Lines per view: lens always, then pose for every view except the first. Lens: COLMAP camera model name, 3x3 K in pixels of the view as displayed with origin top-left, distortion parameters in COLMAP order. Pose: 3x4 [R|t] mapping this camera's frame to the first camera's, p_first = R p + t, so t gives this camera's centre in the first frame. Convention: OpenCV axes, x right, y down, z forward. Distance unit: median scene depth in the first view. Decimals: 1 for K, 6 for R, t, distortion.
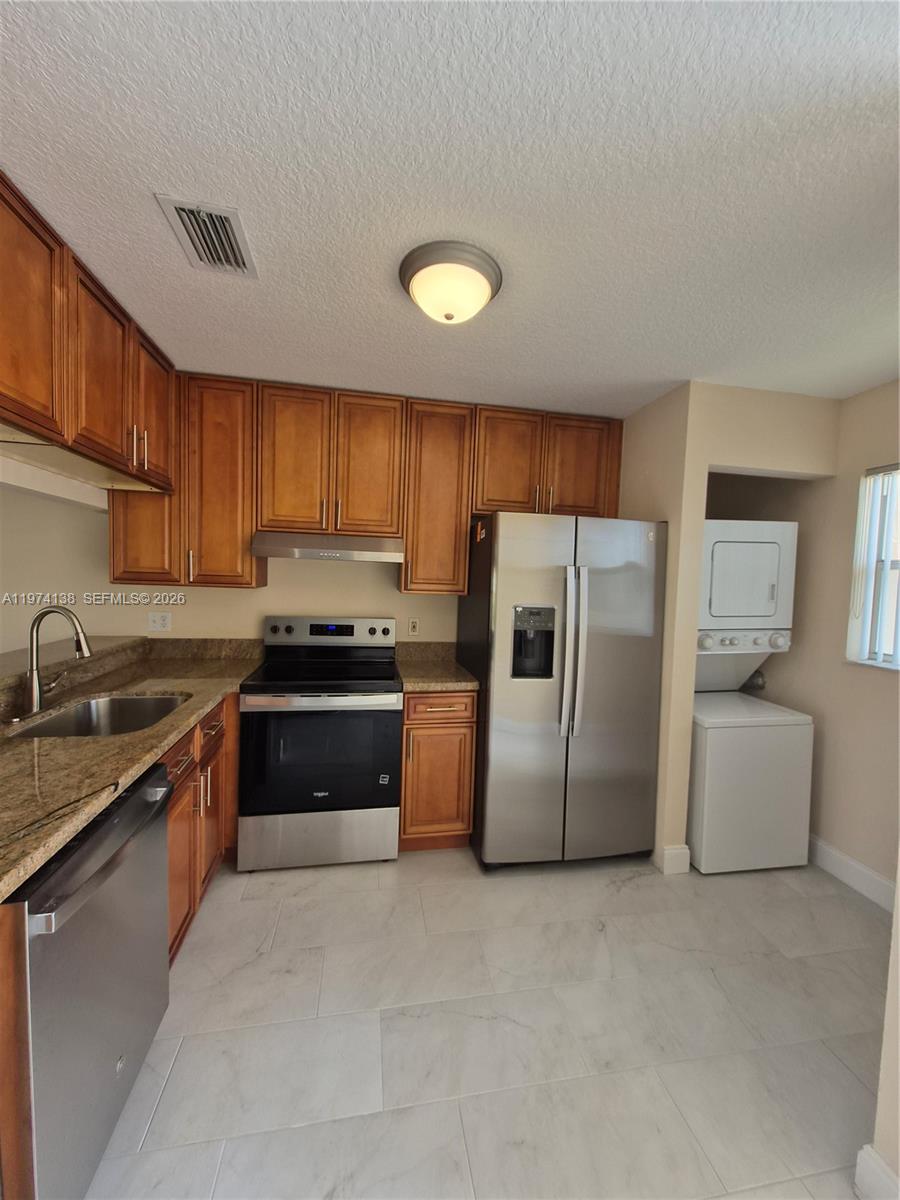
lens RADIAL K [[461.3, 0, 452.5], [0, 461.3, 599.1], [0, 0, 1]] dist [-0.003007, -0.000440]
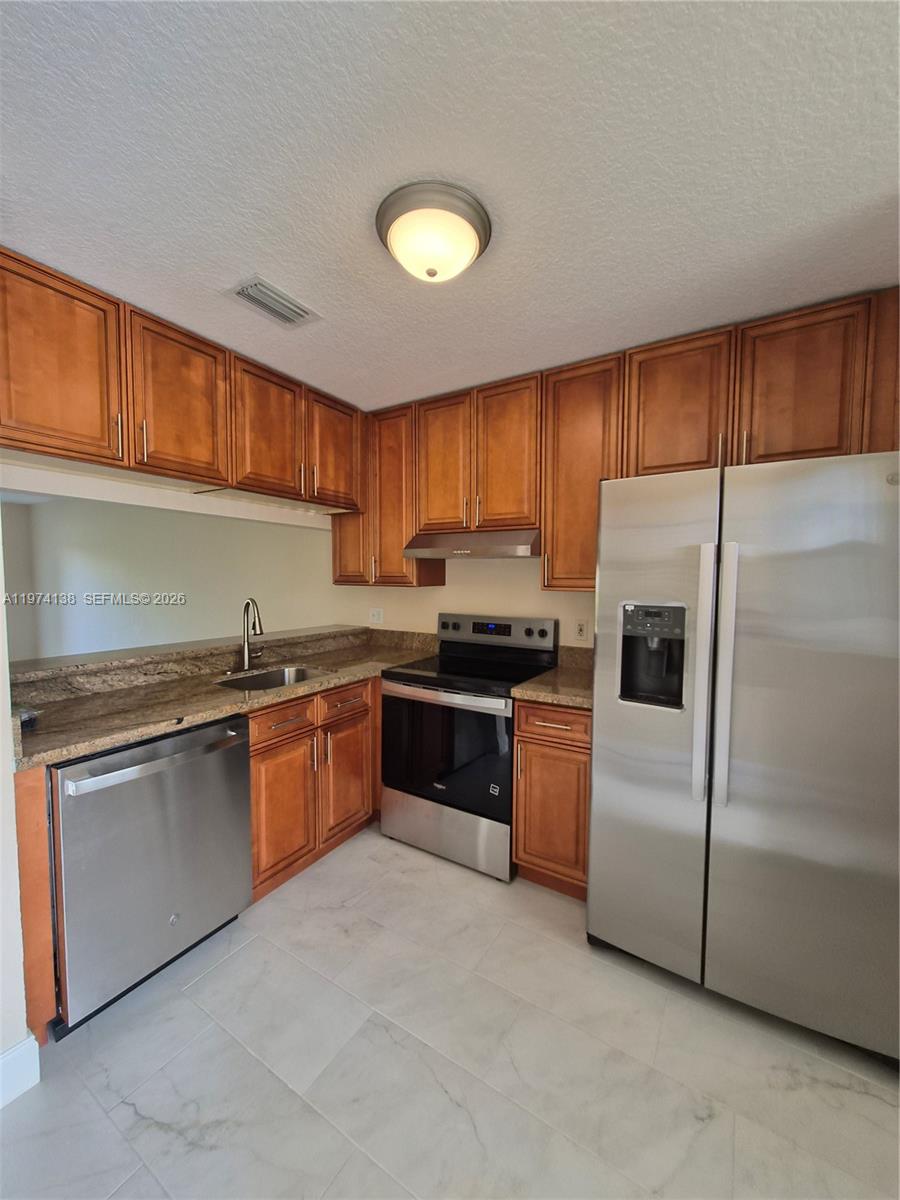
lens RADIAL K [[461.3, 0, 454.4], [0, 461.3, 599.6], [0, 0, 1]] dist [-0.003007, -0.000440]
pose [[0.736920, 0.000914, -0.675979, 0.411950], [-0.011120, 0.999880, -0.010771, 0.019053], [0.675888, 0.015454, 0.736842, 0.250889]]
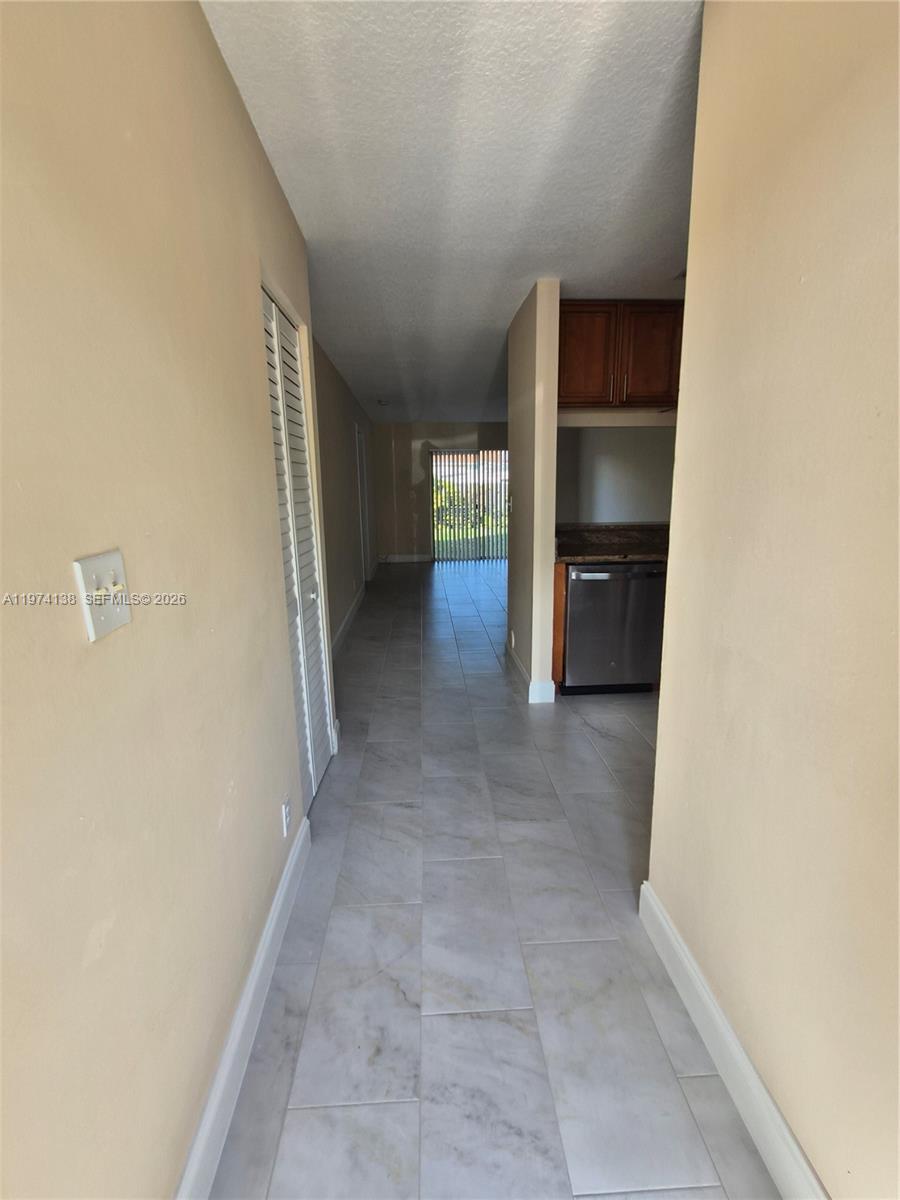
lens RADIAL K [[568.4, 0, 451.3], [0, 568.4, 601.7], [0, 0, 1]] dist [-0.001358, -0.000034]
pose [[-0.131600, 0.176350, -0.975491, 1.171446], [-0.040642, 0.982262, 0.183057, 0.058799], [0.990469, 0.063737, -0.122099, 0.222046]]
